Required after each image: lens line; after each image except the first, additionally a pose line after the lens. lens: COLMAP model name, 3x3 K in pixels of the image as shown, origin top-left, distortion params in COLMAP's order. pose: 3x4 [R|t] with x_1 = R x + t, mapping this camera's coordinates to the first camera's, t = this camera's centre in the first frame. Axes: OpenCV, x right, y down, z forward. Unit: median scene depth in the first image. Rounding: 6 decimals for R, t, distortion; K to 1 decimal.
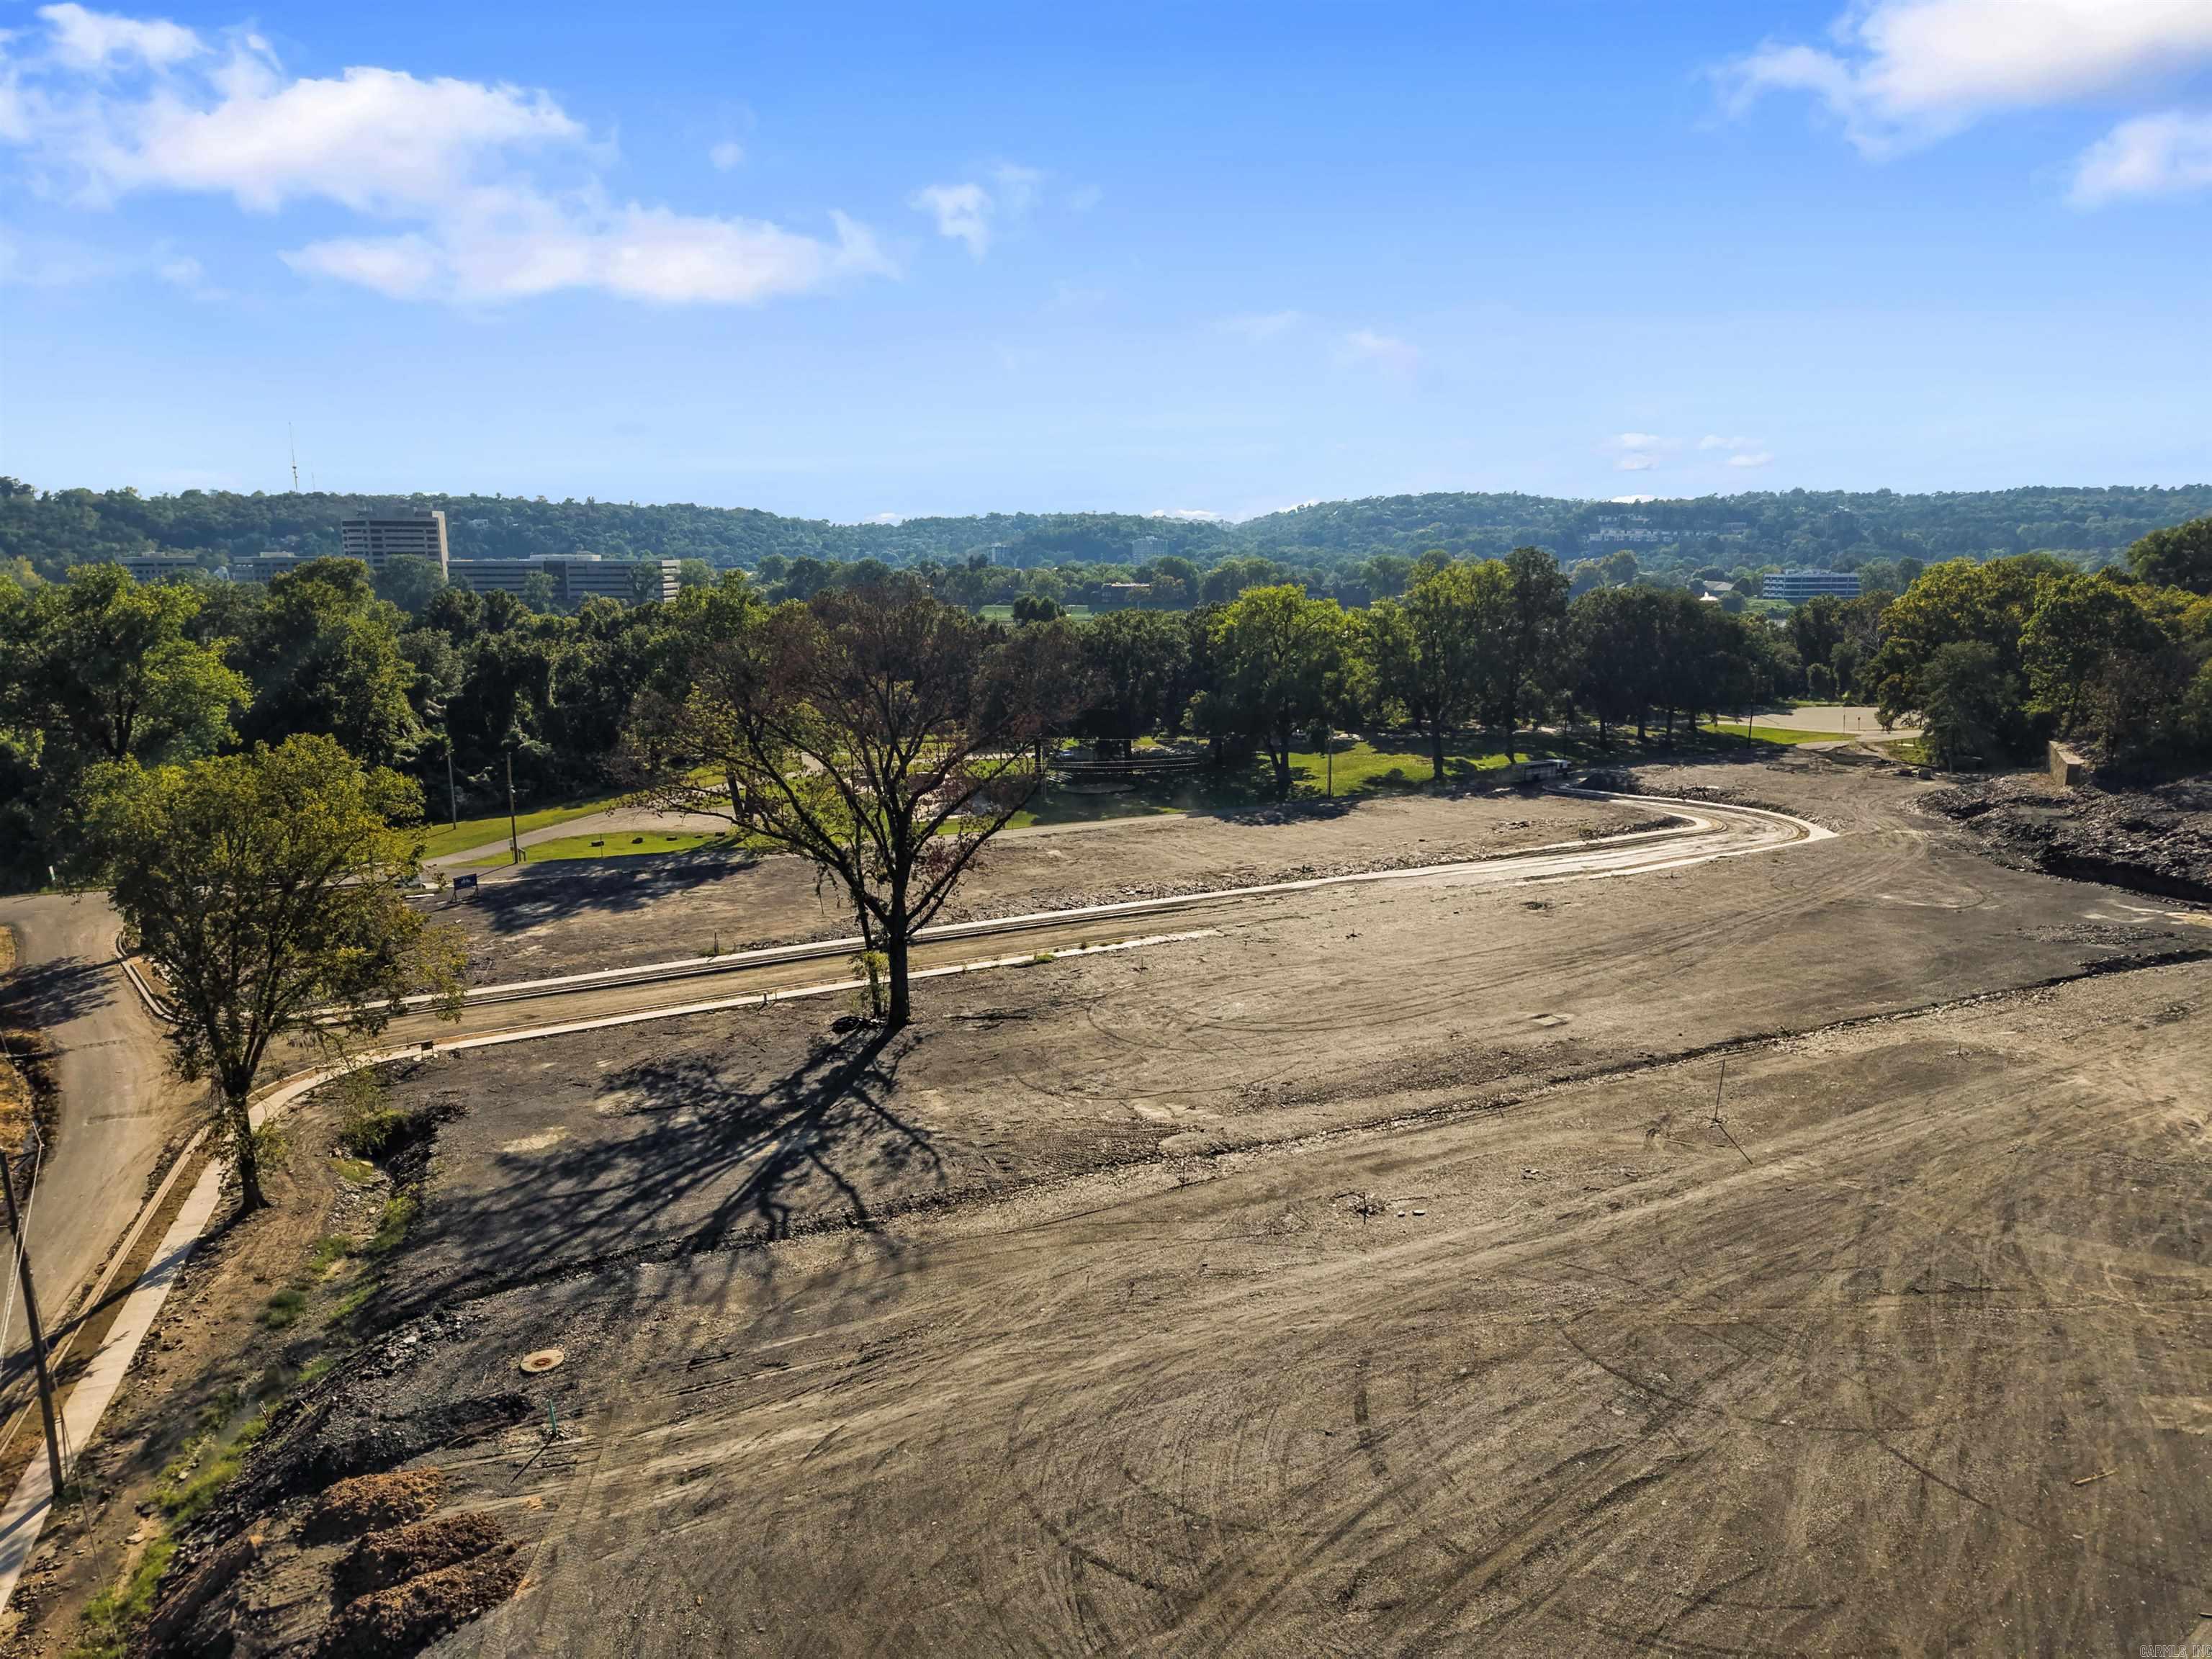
lens RADIAL K [[1475.6, 0, 1106.0], [0, 1475.6, 829.5], [0, 0, 1]] dist [0.040154, -0.037615]
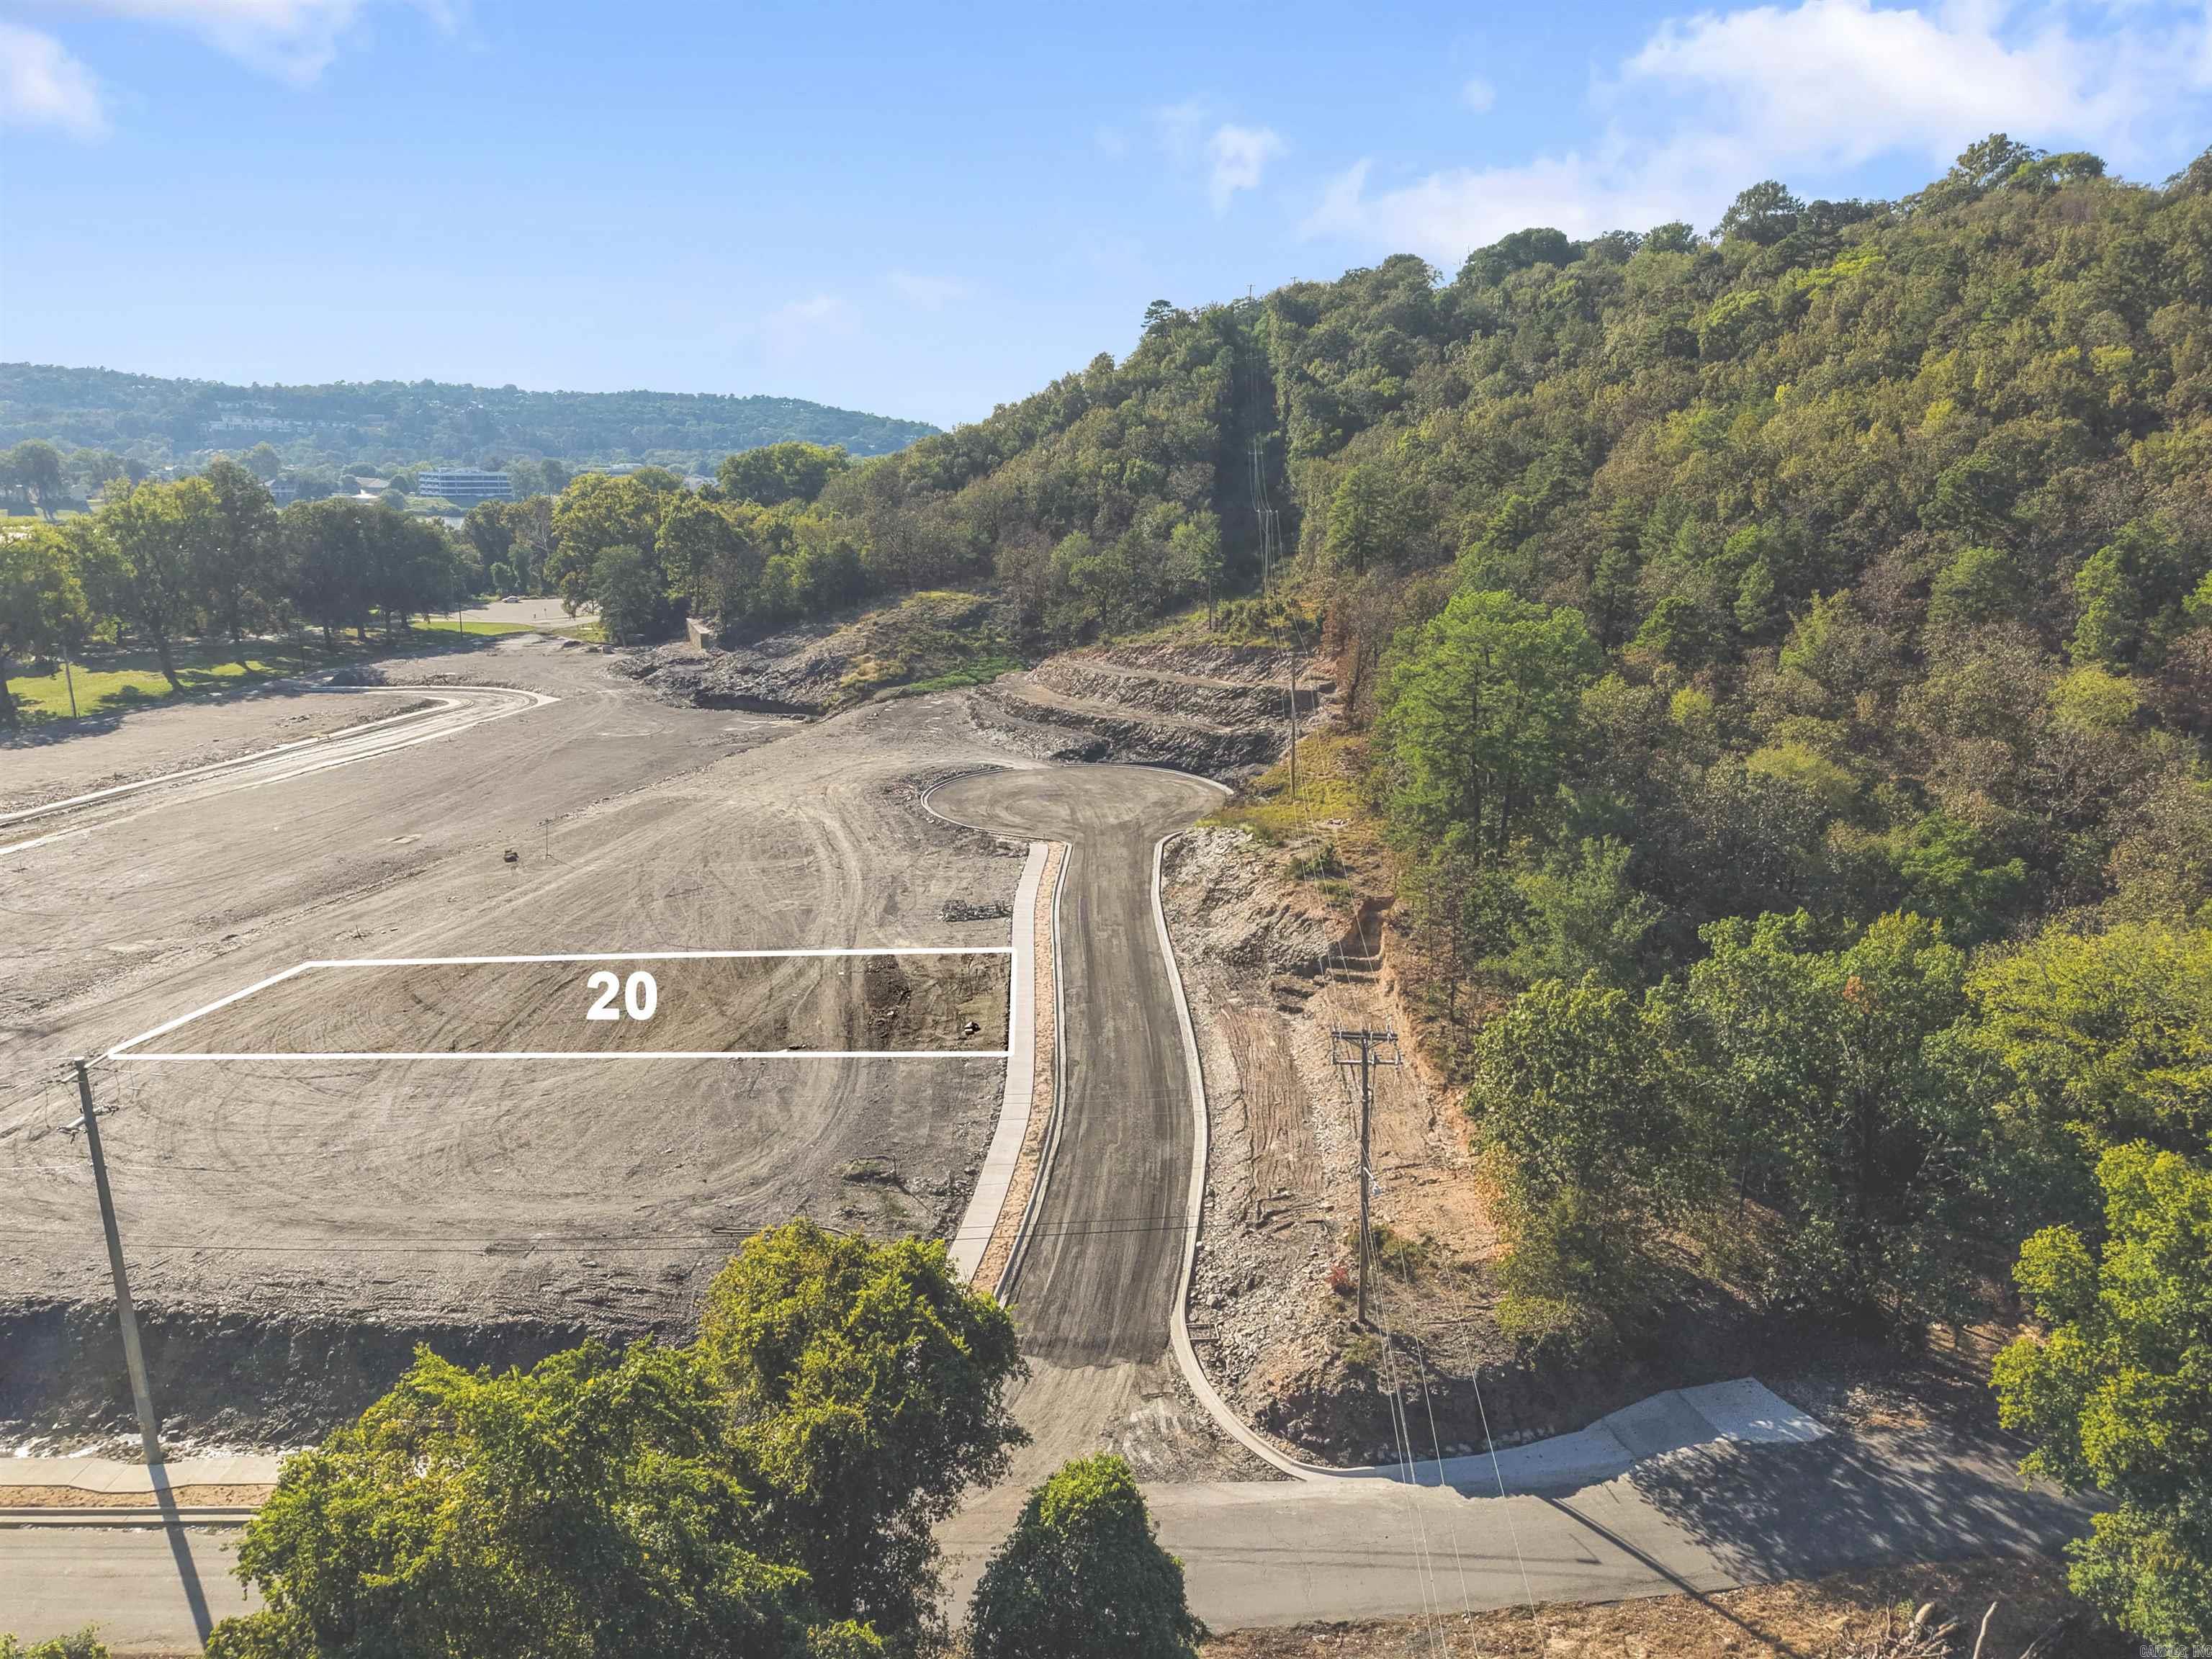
lens RADIAL K [[1475.6, 0, 1106.0], [0, 1475.6, 829.5], [0, 0, 1]] dist [0.040154, -0.037615]
pose [[0.667573, -0.168671, 0.725188, -0.114526], [0.118128, 0.985659, 0.120511, 0.012007], [-0.735114, 0.005215, 0.677923, -0.181362]]
